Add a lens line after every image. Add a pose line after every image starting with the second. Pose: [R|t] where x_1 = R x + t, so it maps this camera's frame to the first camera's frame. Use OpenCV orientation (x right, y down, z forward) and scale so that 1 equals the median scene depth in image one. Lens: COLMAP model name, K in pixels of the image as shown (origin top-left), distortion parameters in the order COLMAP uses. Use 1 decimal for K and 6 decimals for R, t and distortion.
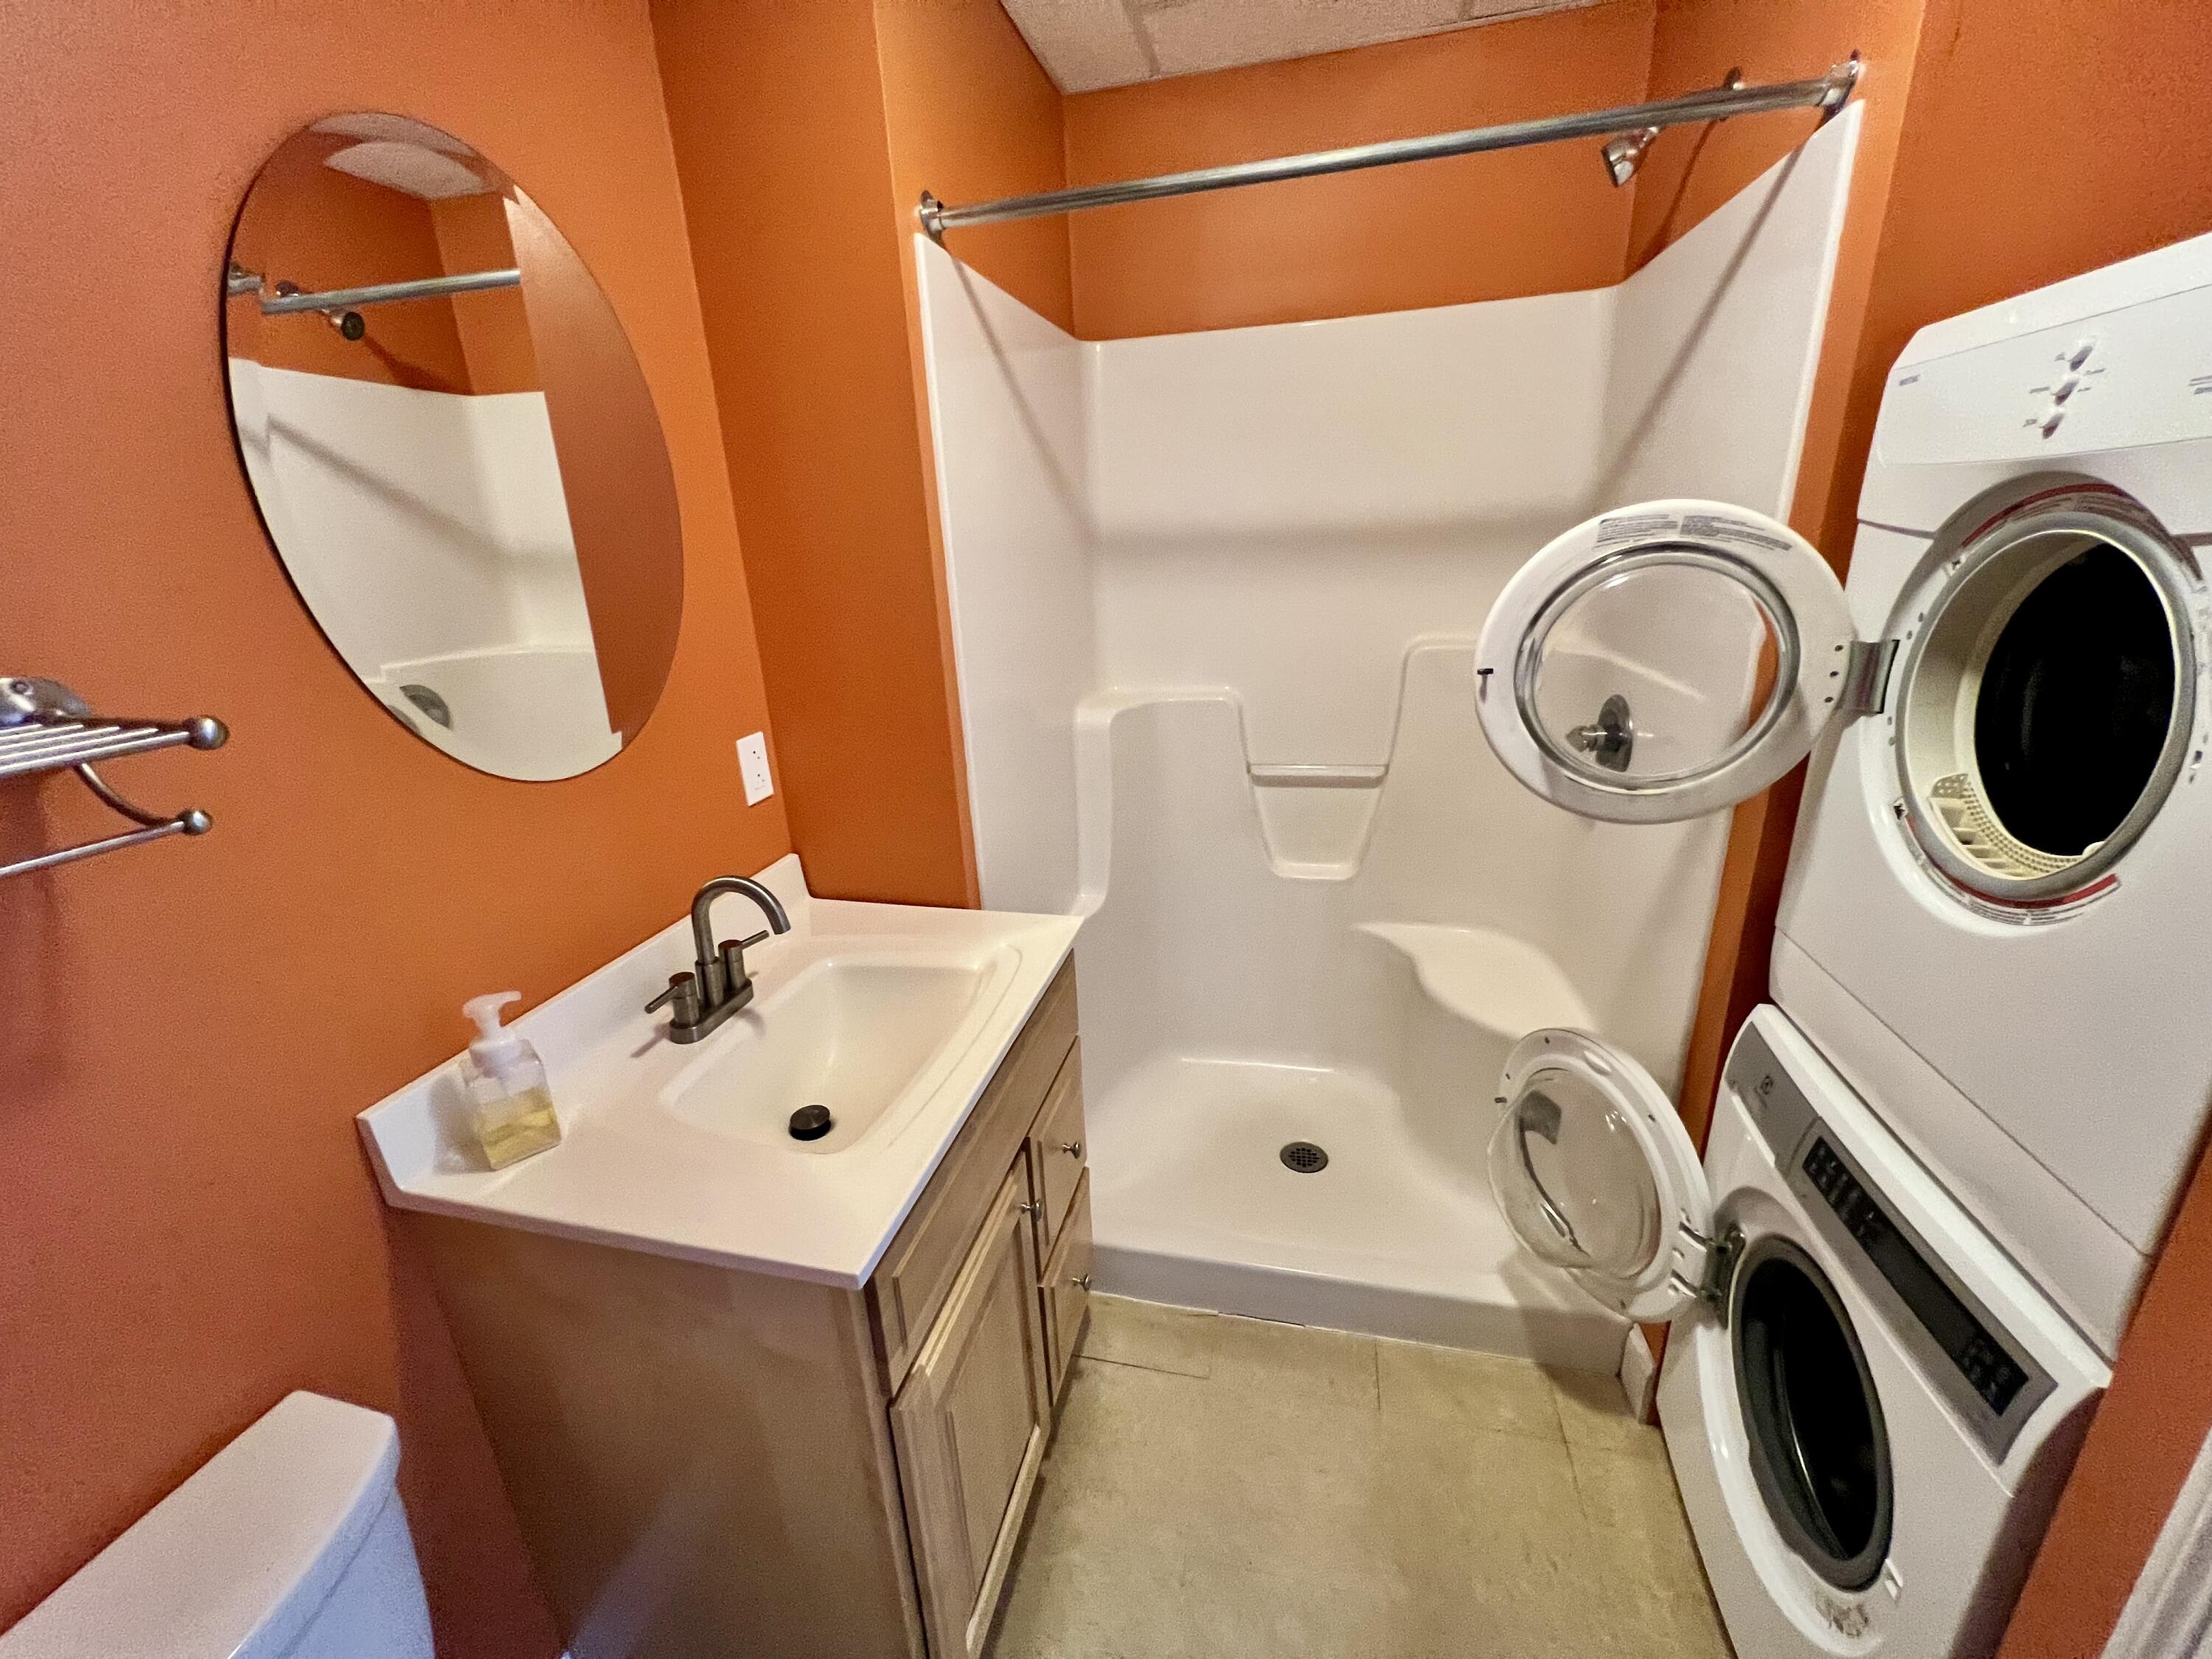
lens RADIAL K [[879.6, 0, 1099.1], [0, 879.6, 825.0], [0, 0, 1]] dist [-0.000669, -0.000255]
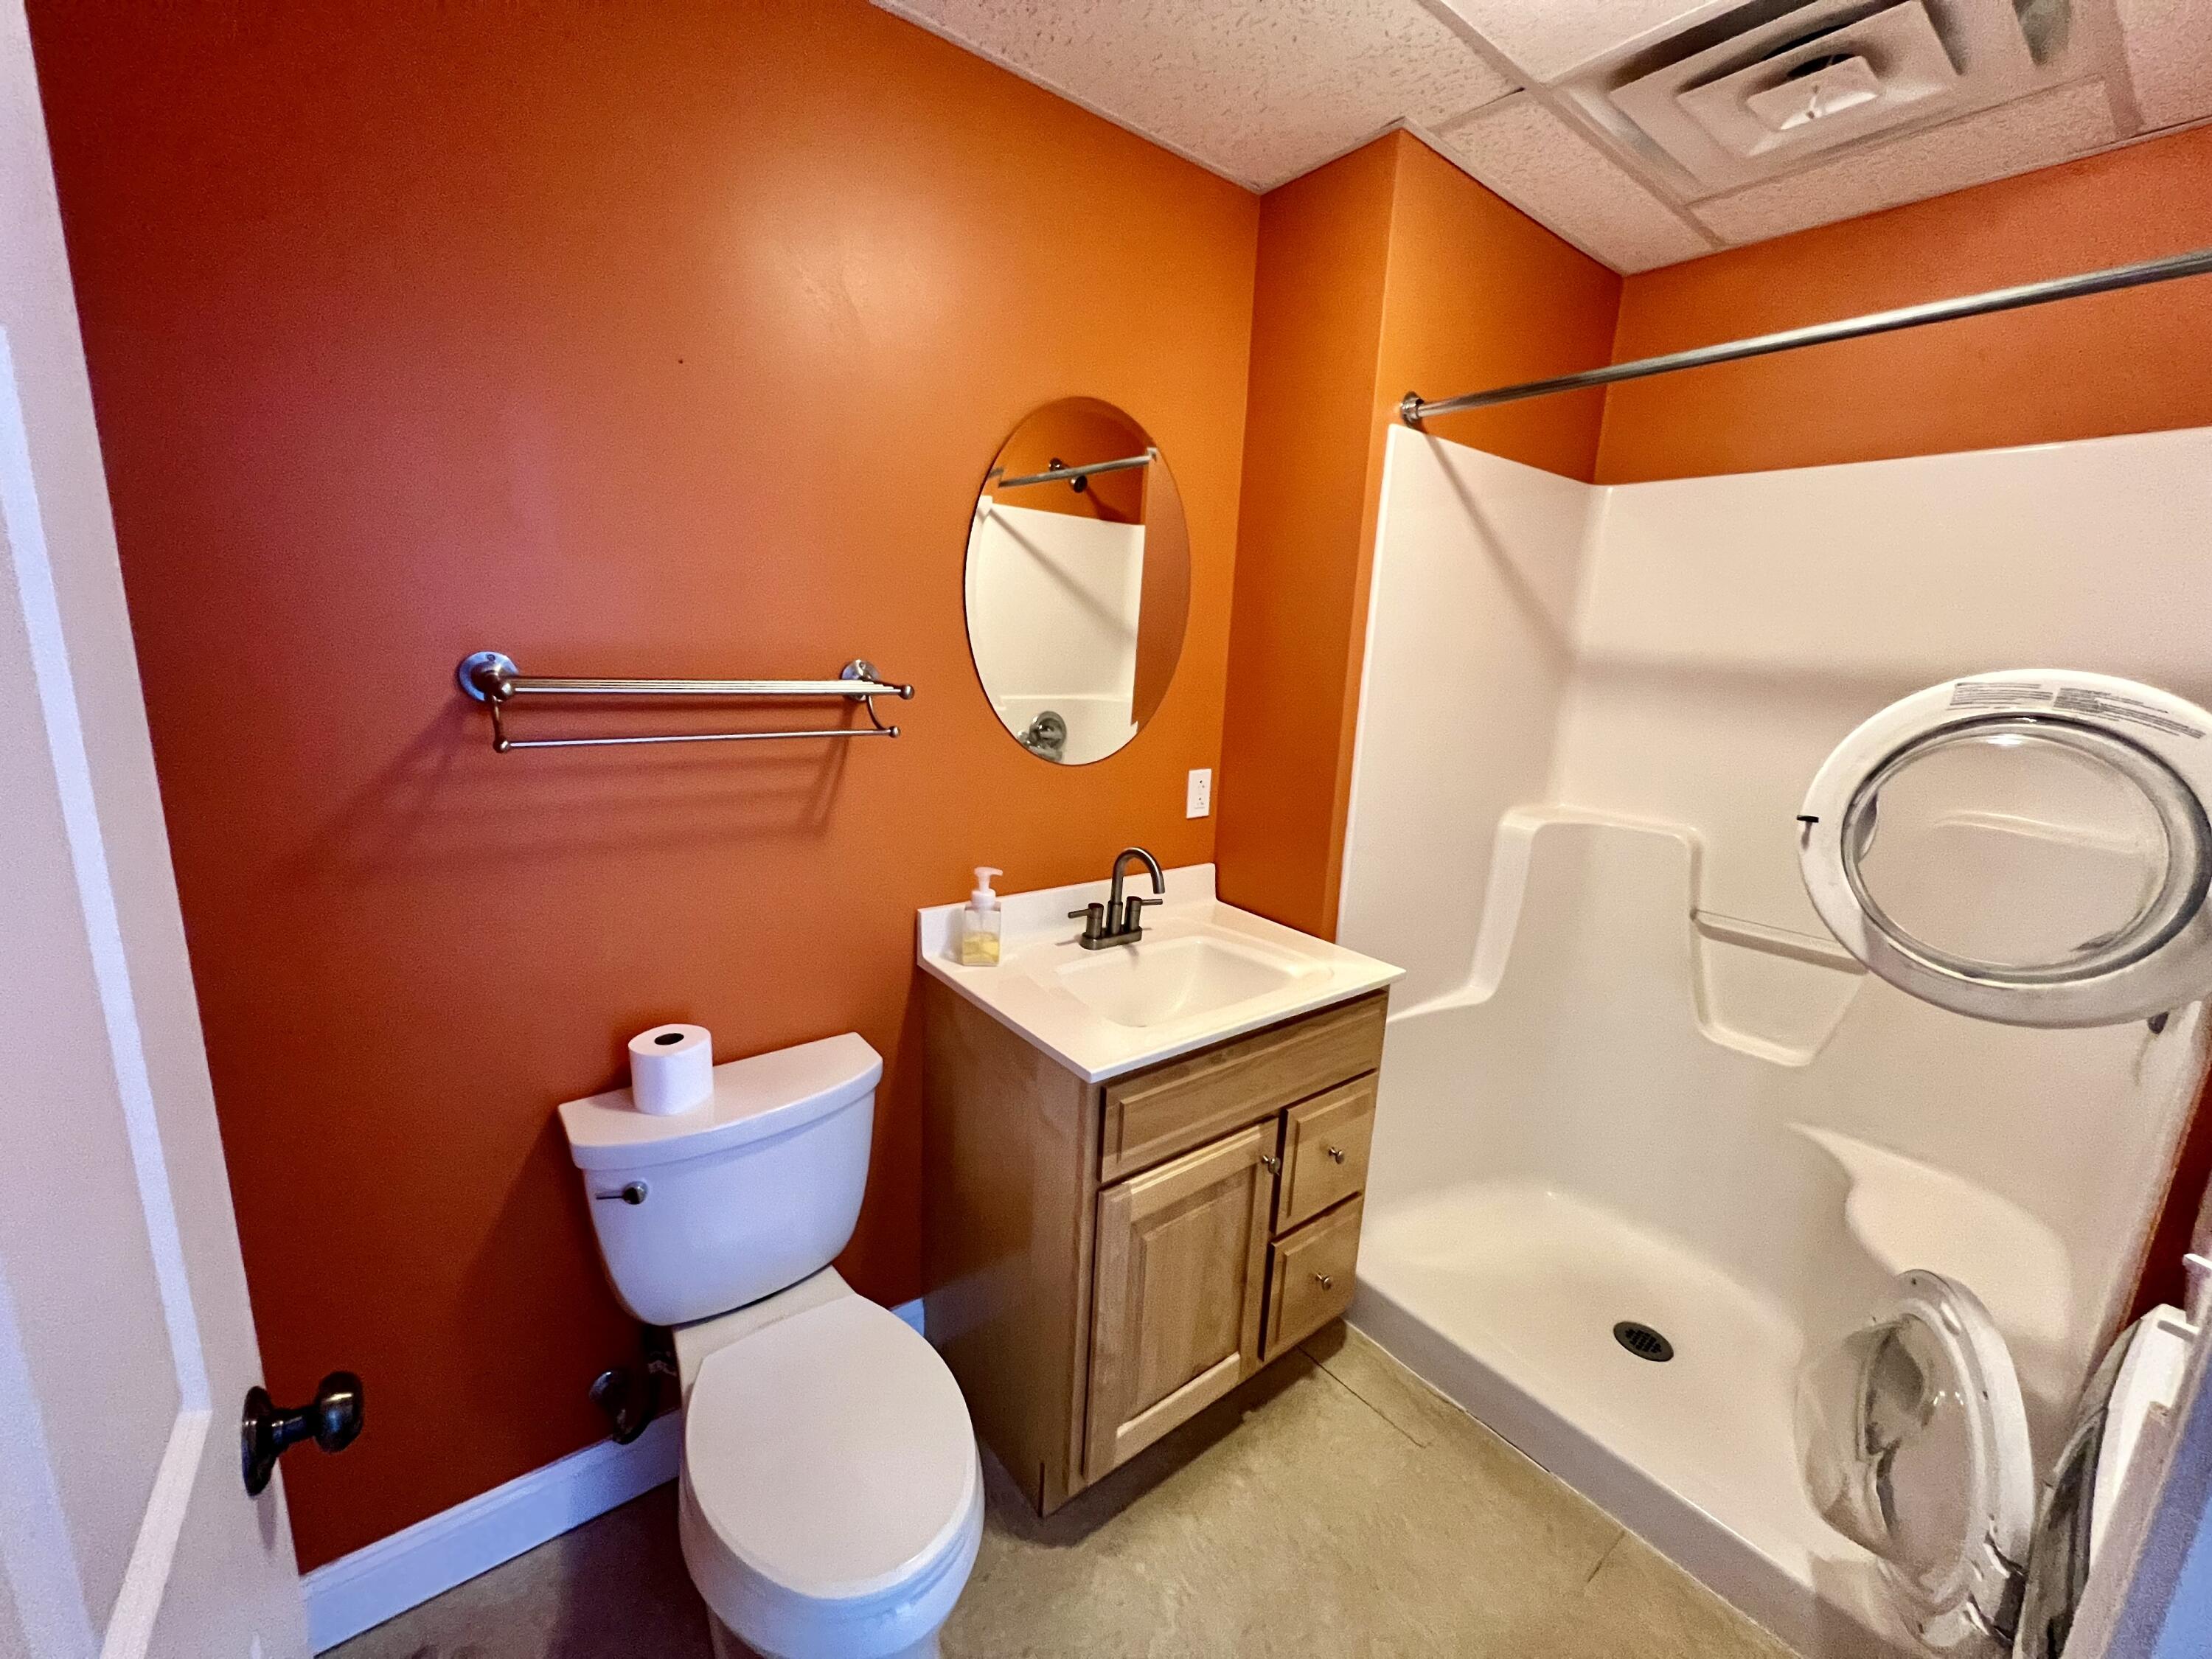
lens RADIAL K [[889.7, 0, 1106.0], [0, 889.7, 829.5], [0, 0, 1]] dist [0.001555, 0.000181]
pose [[0.784345, 0.209359, -0.583928, 0.367670], [-0.272034, 0.962070, -0.020467, 0.066550], [0.557495, 0.174901, 0.811547, -0.233276]]
